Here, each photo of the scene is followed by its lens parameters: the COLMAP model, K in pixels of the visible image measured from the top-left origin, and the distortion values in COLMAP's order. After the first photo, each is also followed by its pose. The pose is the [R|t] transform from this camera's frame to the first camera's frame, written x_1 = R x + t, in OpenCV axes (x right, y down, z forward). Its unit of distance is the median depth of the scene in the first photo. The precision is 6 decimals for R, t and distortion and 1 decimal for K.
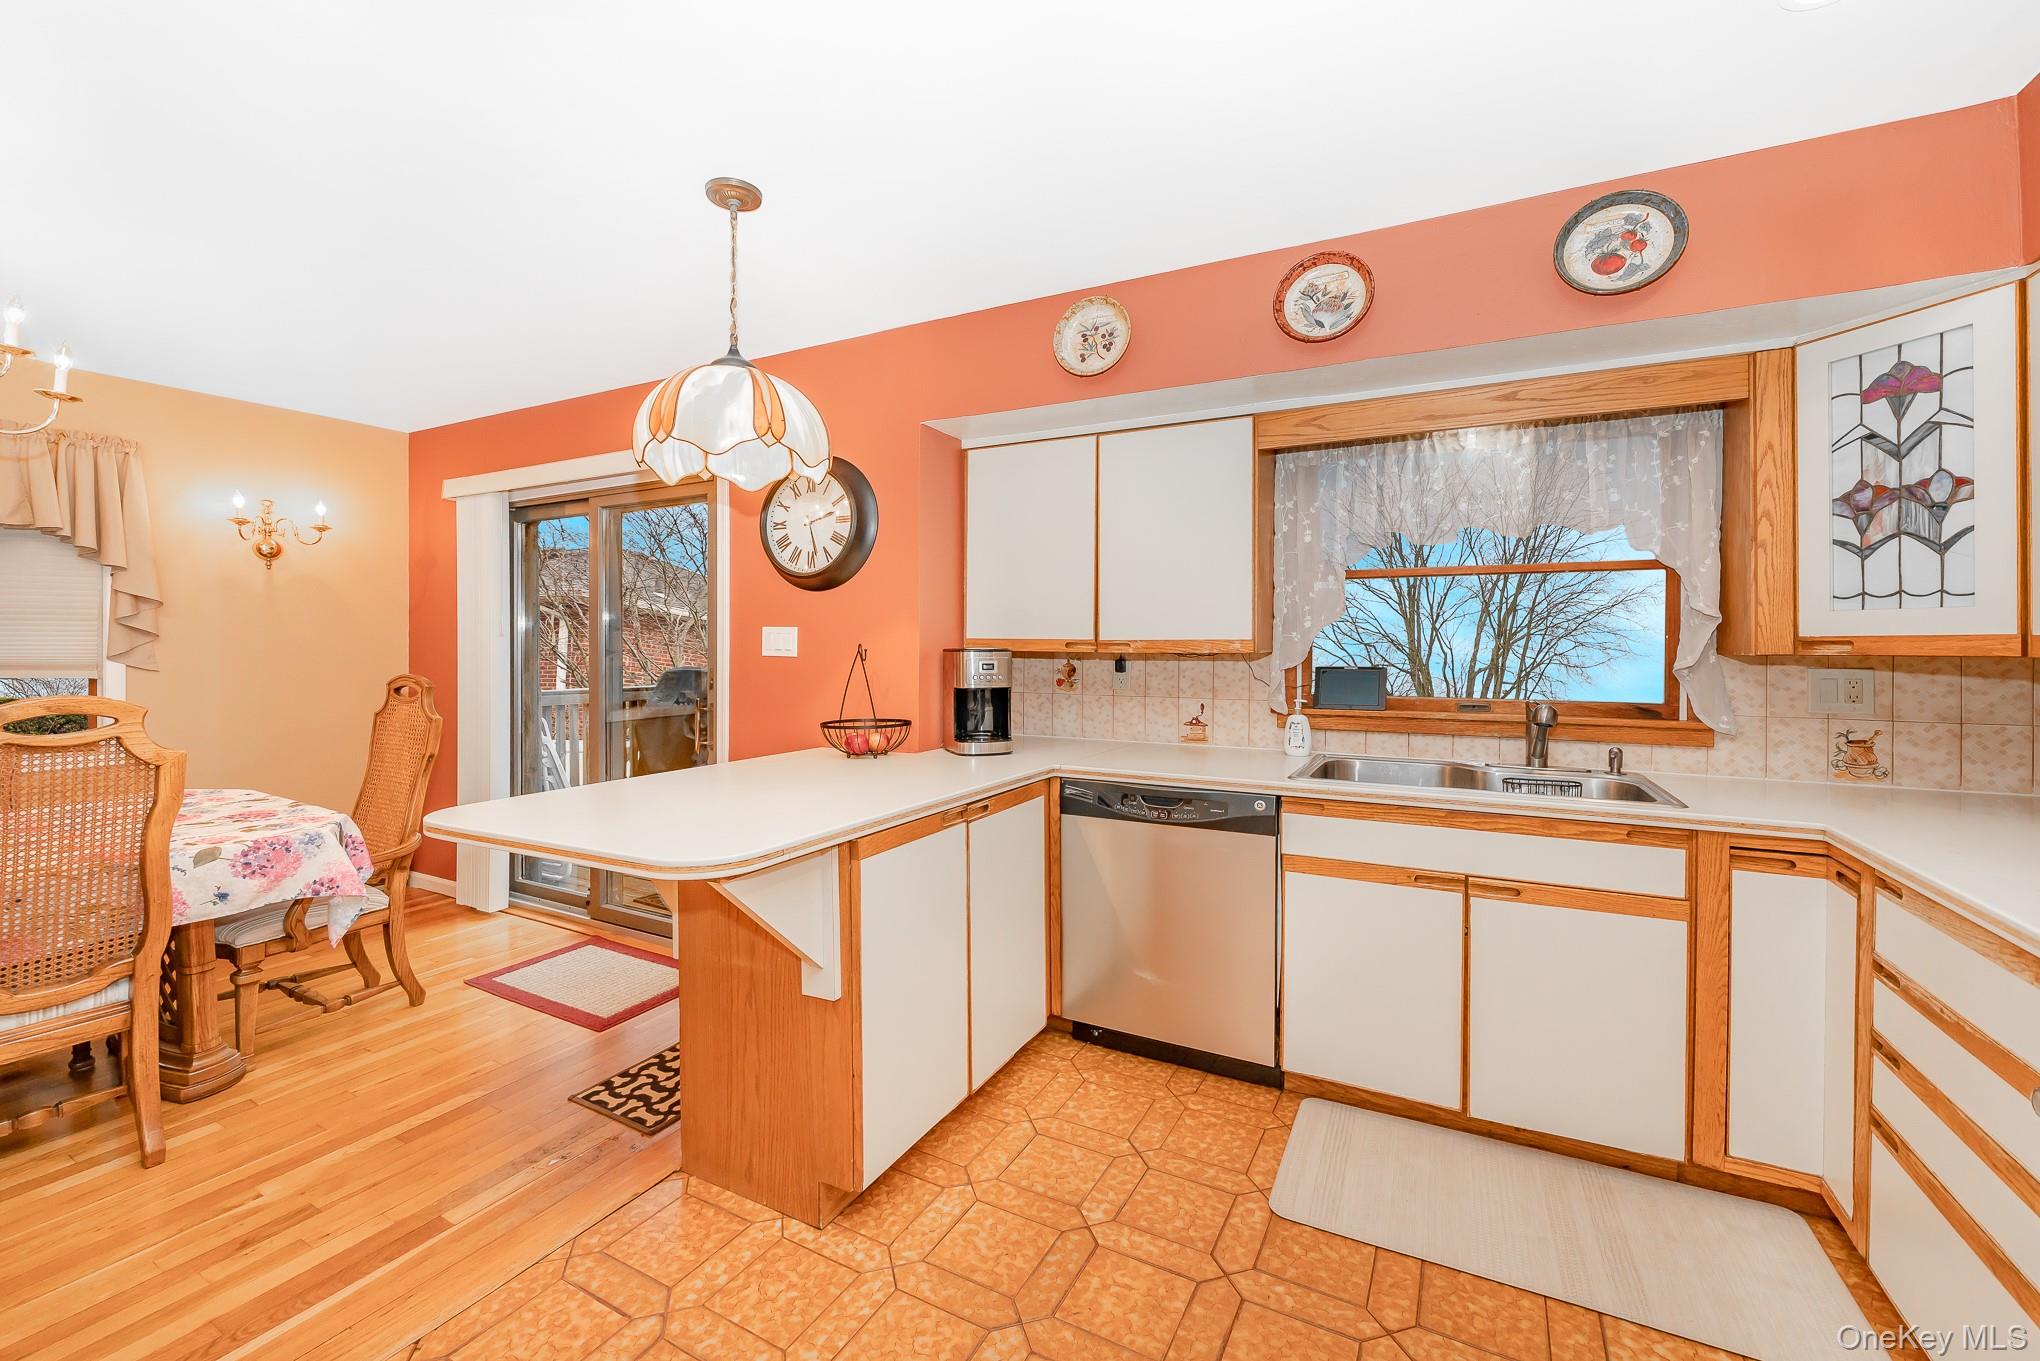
lens RADIAL K [[851.0, 0, 1054.3], [0, 851.0, 653.5], [0, 0, 1]] dist [-0.009656, -0.000572]
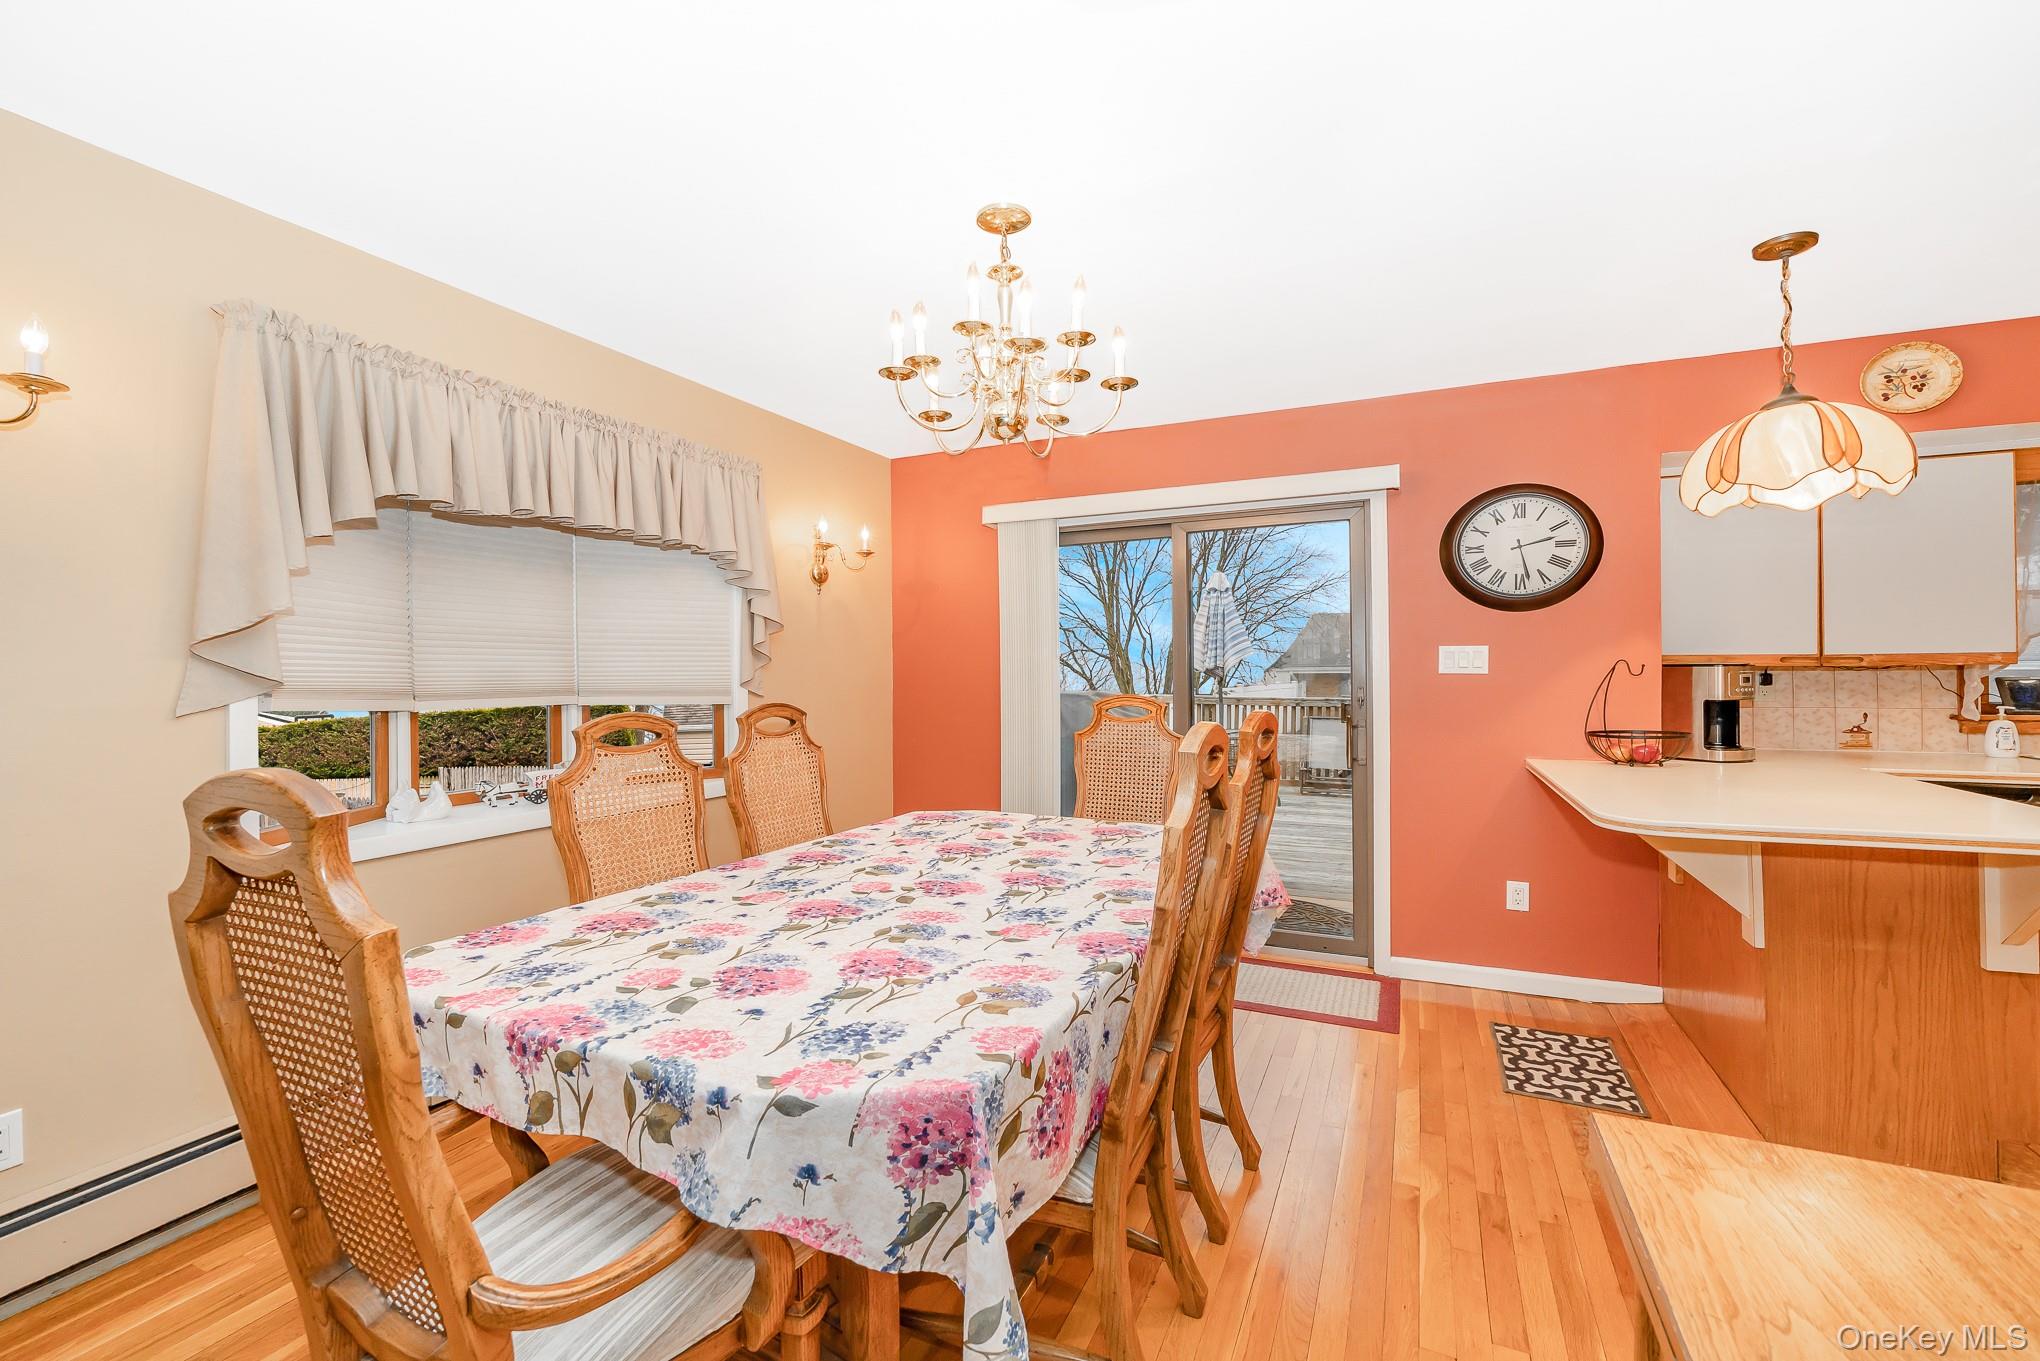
lens RADIAL K [[843.7, 0, 1024.4], [0, 843.7, 672.3], [0, 0, 1]] dist [-0.010618, 0.000178]
pose [[0.998553, -0.010087, 0.052827, -1.237996], [0.010567, 0.999905, -0.008821, 0.006783], [-0.052733, 0.009366, 0.998565, -0.016325]]
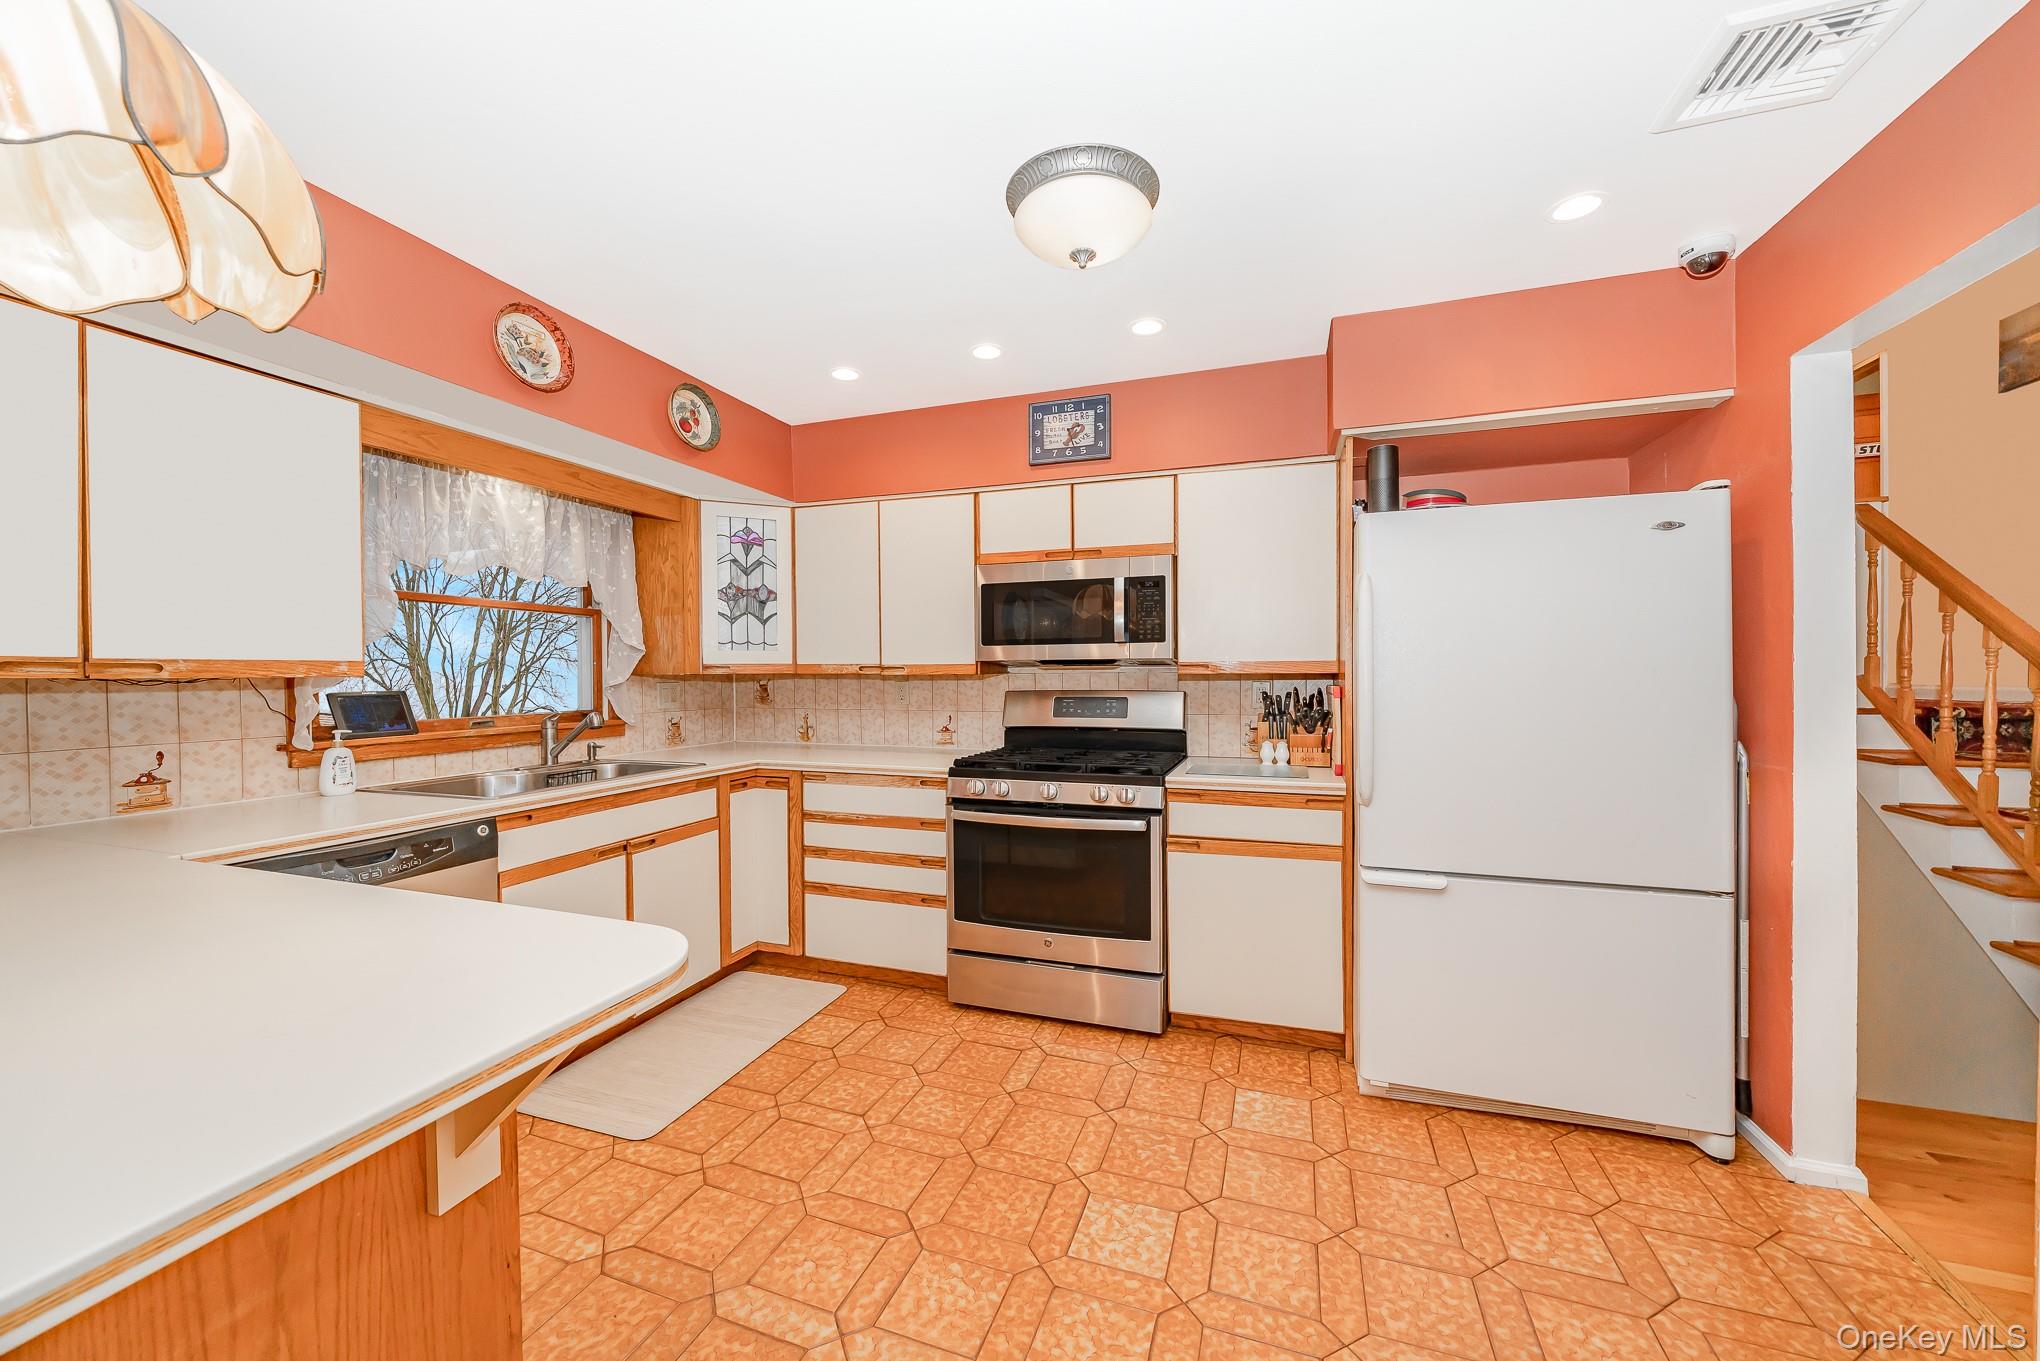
lens RADIAL K [[762.8, 0, 1020.0], [0, 762.8, 680.5], [0, 0, 1]] dist [-0.022141, 0.000053]
pose [[-0.154956, -0.011608, 0.987853, -0.695118], [0.013152, 0.999818, 0.013812, 0.001446], [-0.987834, 0.015132, -0.154775, 0.506122]]
